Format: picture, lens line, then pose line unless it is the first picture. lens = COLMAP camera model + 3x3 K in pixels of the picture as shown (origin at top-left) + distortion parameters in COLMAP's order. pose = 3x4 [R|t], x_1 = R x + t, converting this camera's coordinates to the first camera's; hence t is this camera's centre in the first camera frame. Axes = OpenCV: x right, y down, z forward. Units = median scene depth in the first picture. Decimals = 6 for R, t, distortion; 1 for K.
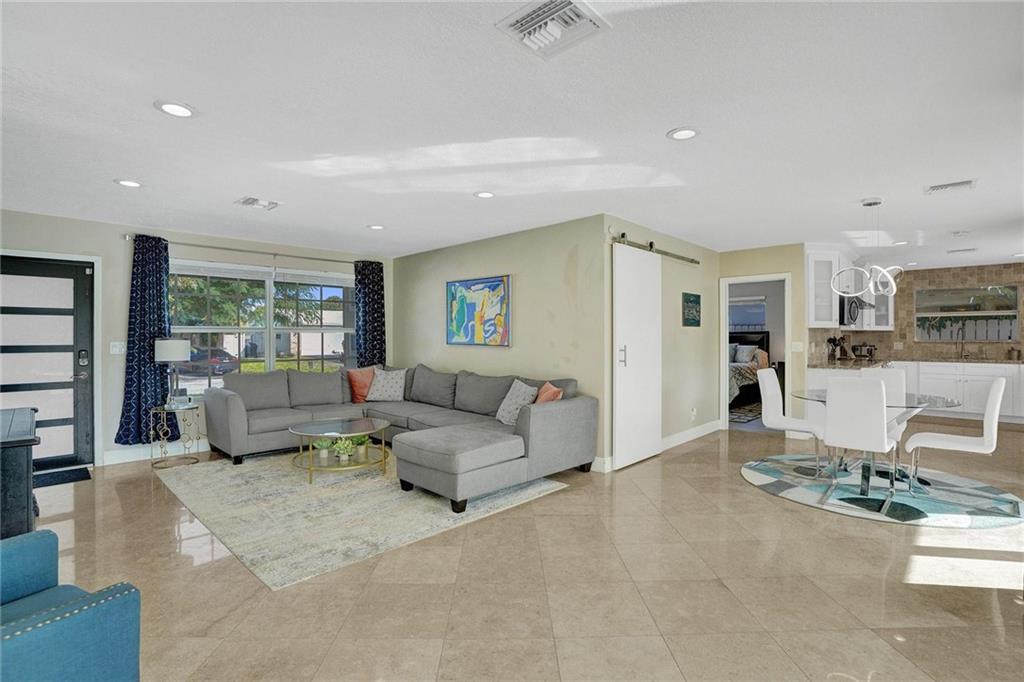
lens RADIAL K [[480.8, 0, 512.0], [0, 480.8, 341.0], [0, 0, 1]] dist [-0.067558, 0.027379]
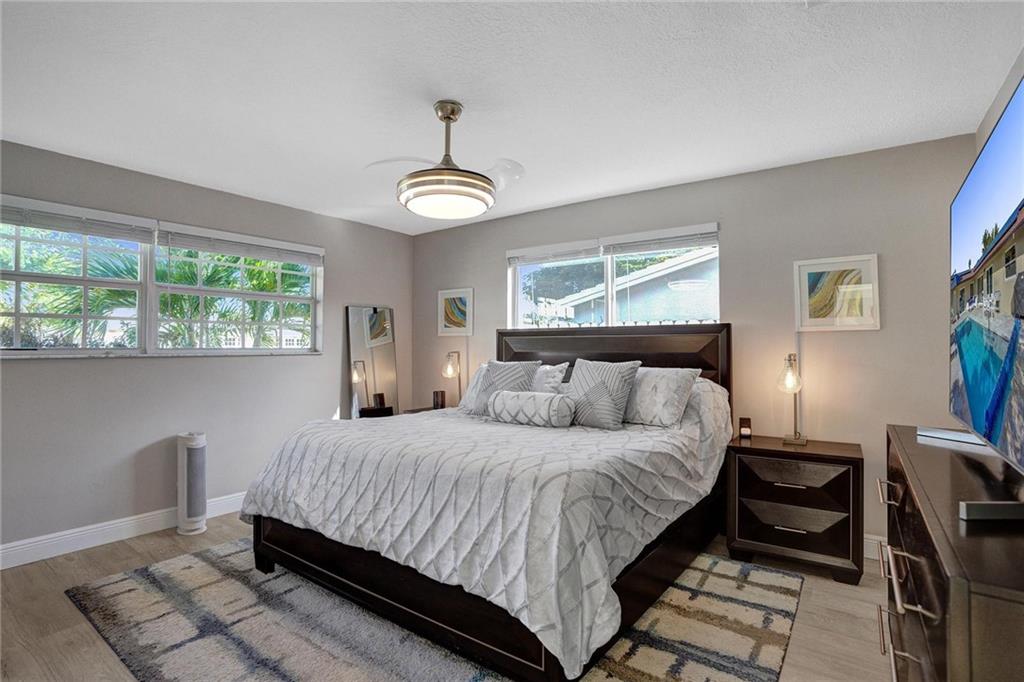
lens RADIAL K [[480.8, 0, 512.0], [0, 480.8, 341.0], [0, 0, 1]] dist [-0.067558, 0.027379]
pose [[0.990690, 0.005251, 0.136033, 0.439017], [-0.003094, 0.999866, -0.016064, -0.003100], [-0.136099, 0.015494, 0.990574, 0.875265]]
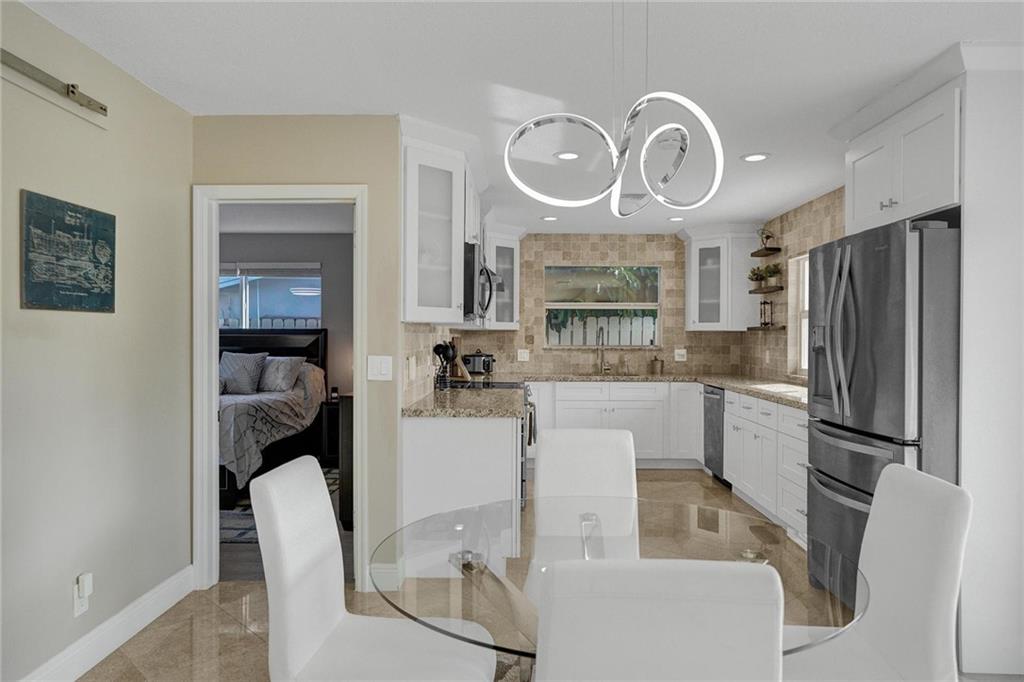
lens RADIAL K [[687.3, 0, 512.0], [0, 687.3, 341.0], [0, 0, 1]] dist [0.001124, 0.000207]
pose [[0.732273, 0.000793, 0.681011, 0.218414], [-0.001155, 0.999999, 0.000077, -0.008961], [-0.681011, -0.000843, 0.732273, 0.374953]]
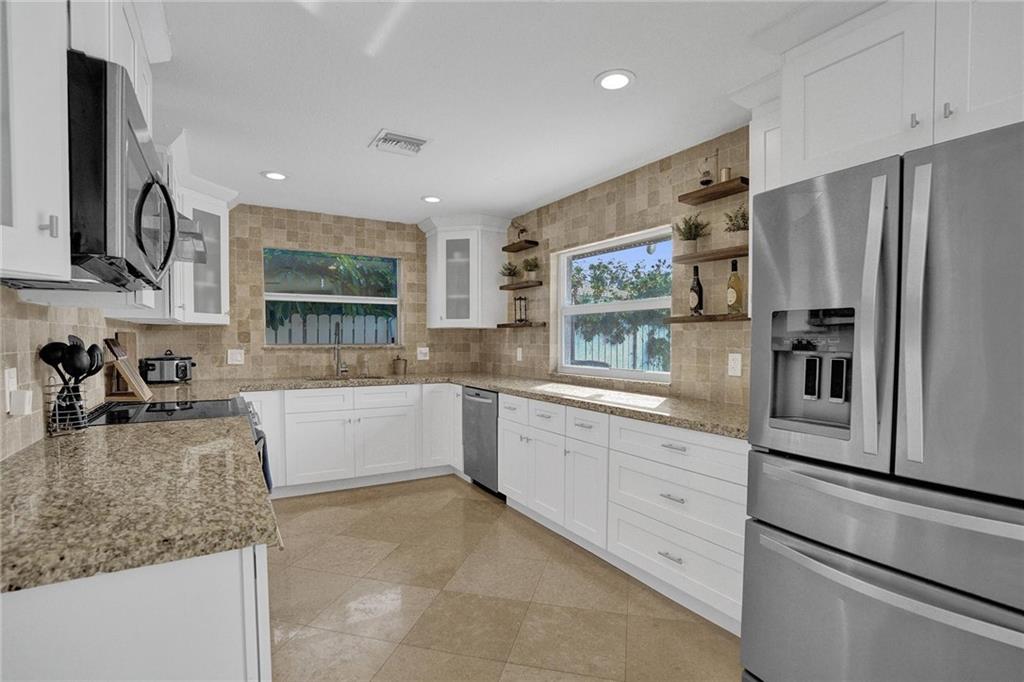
lens RADIAL K [[488.4, 0, 514.8], [0, 488.4, 359.0], [0, 0, 1]] dist [-0.051003, 0.000227]
pose [[0.257600, -0.036513, 0.965562, 0.457848], [0.001877, 0.999303, 0.037288, -0.006038], [-0.966250, -0.007794, 0.257489, 0.640309]]
